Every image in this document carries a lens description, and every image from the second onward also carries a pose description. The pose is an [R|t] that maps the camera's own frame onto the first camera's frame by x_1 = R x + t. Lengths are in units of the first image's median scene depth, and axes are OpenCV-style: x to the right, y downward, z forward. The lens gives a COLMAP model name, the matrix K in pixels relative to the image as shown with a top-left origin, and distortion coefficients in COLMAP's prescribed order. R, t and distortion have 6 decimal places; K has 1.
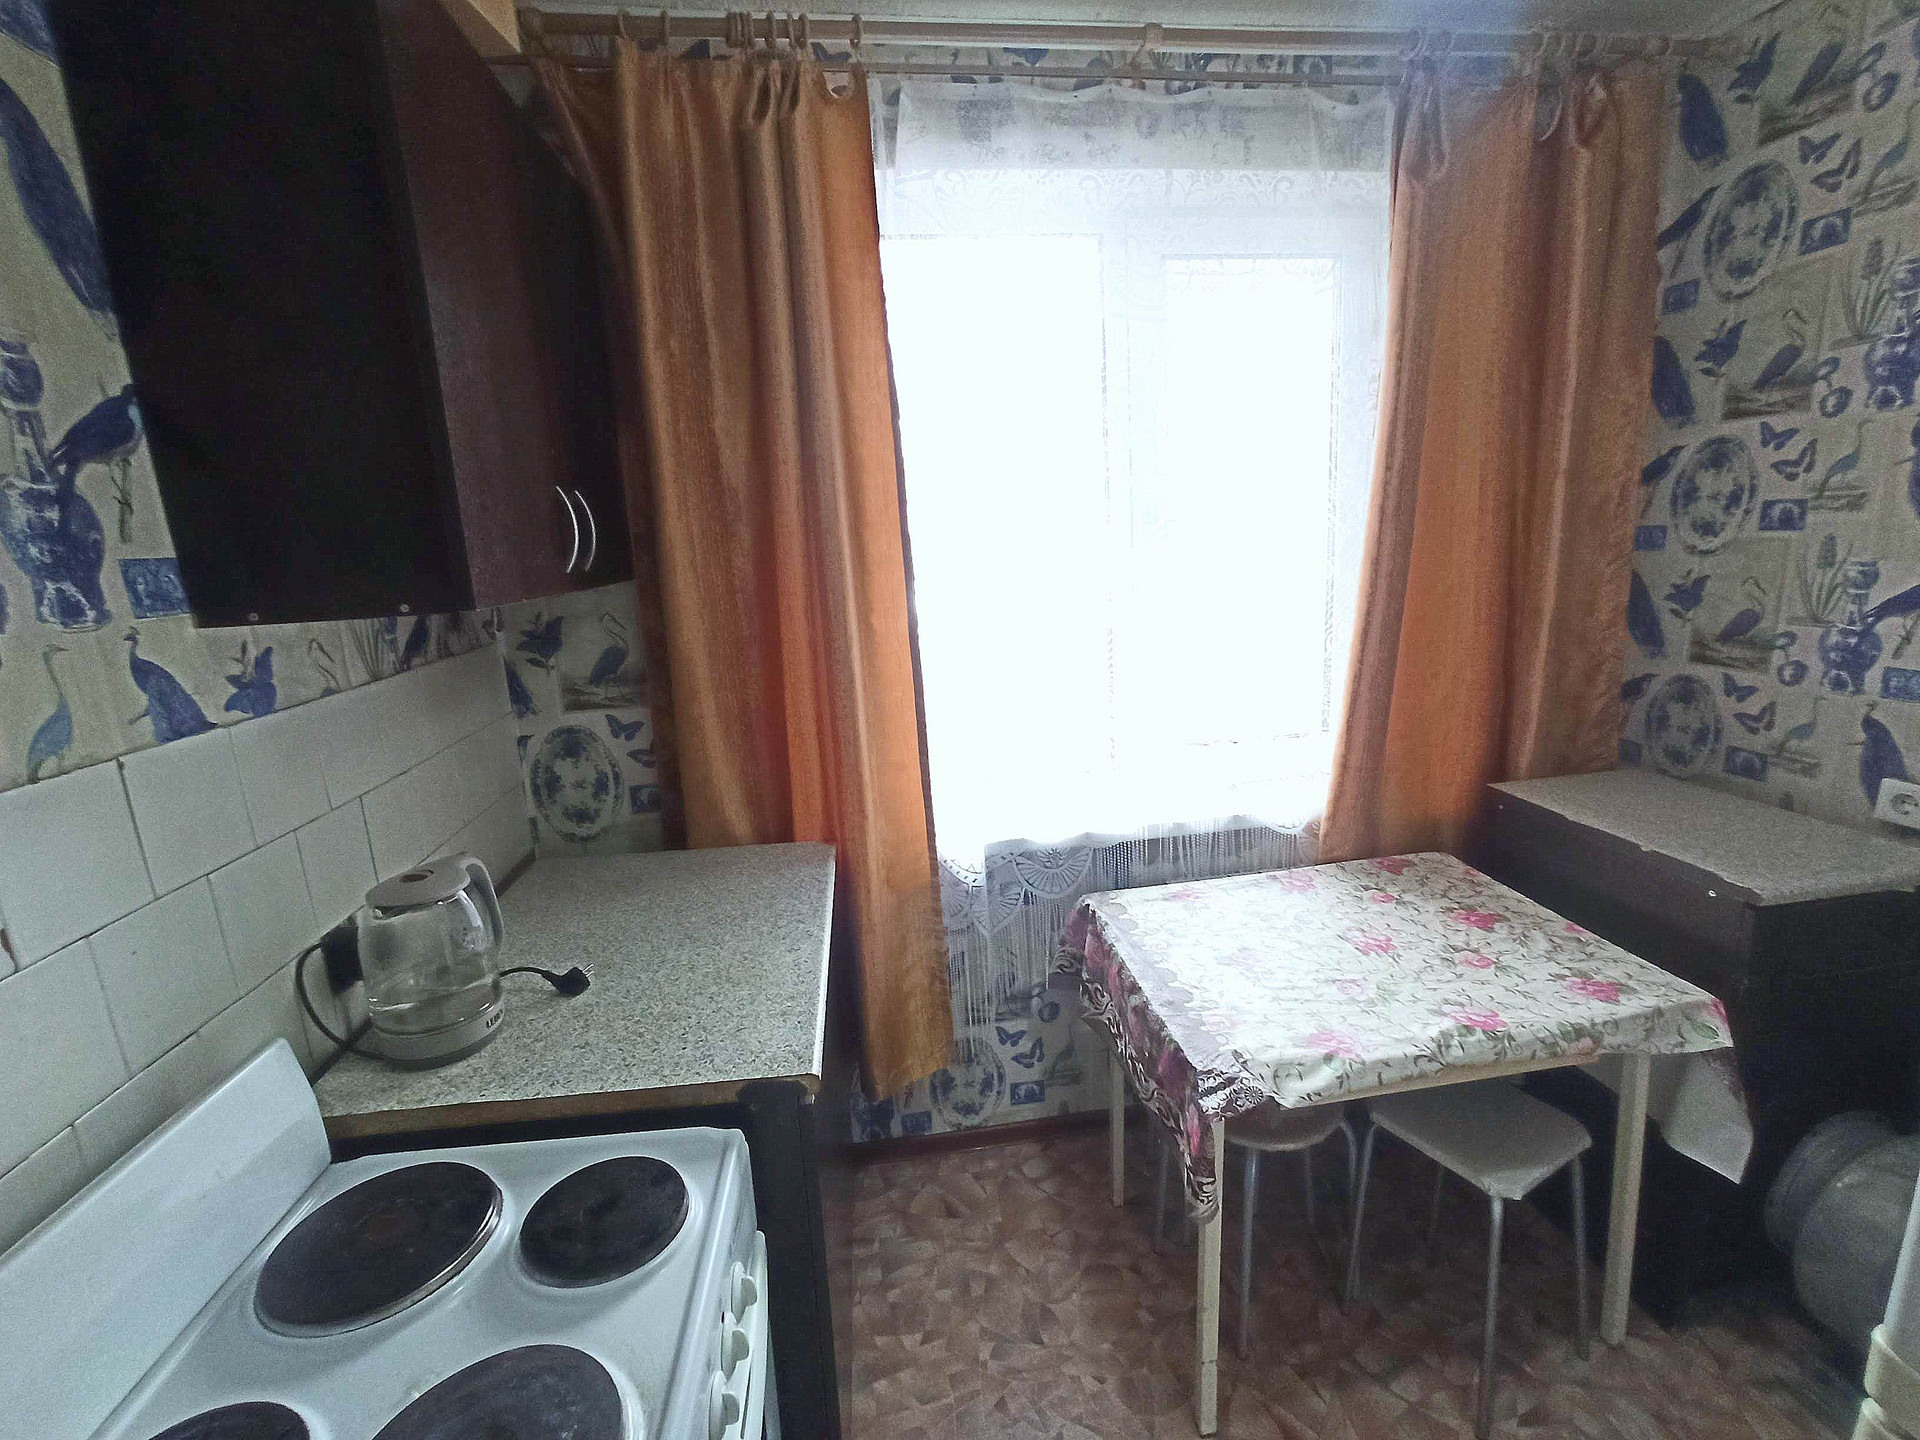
lens RADIAL K [[866.3, 0, 963.8], [0, 866.3, 724.3], [0, 0, 1]] dist [-0.014480, 0.003150]
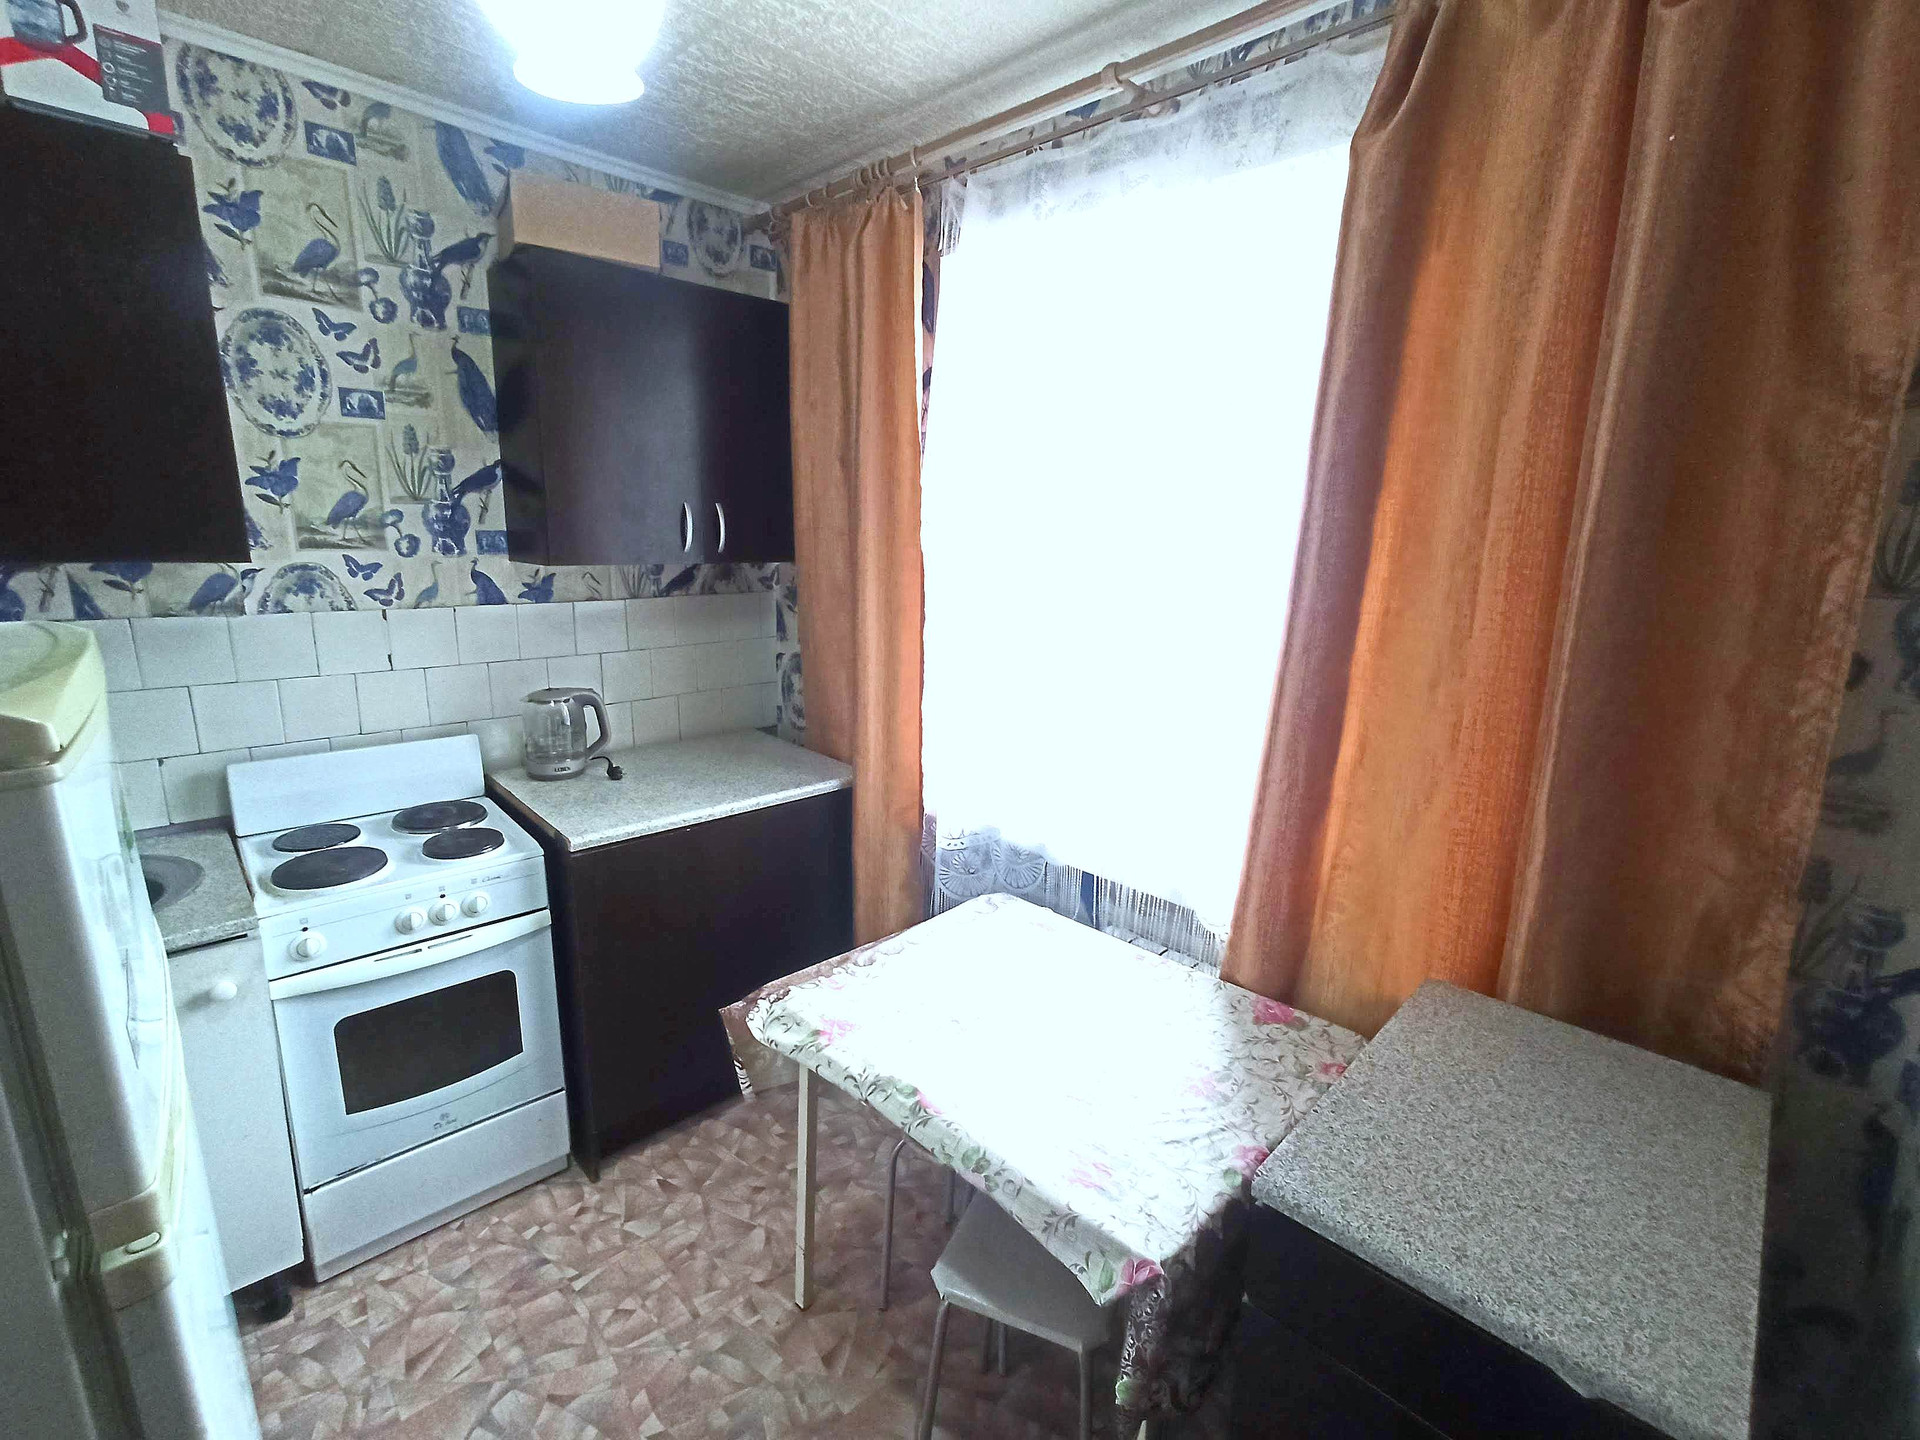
lens RADIAL K [[866.3, 0, 942.1], [0, 866.3, 717.0], [0, 0, 1]] dist [-0.014480, 0.003150]
pose [[0.587366, 0.237393, -0.773722, 1.648958], [-0.225203, 0.966197, 0.125487, -0.249117], [0.777358, 0.100538, 0.620973, 0.467693]]
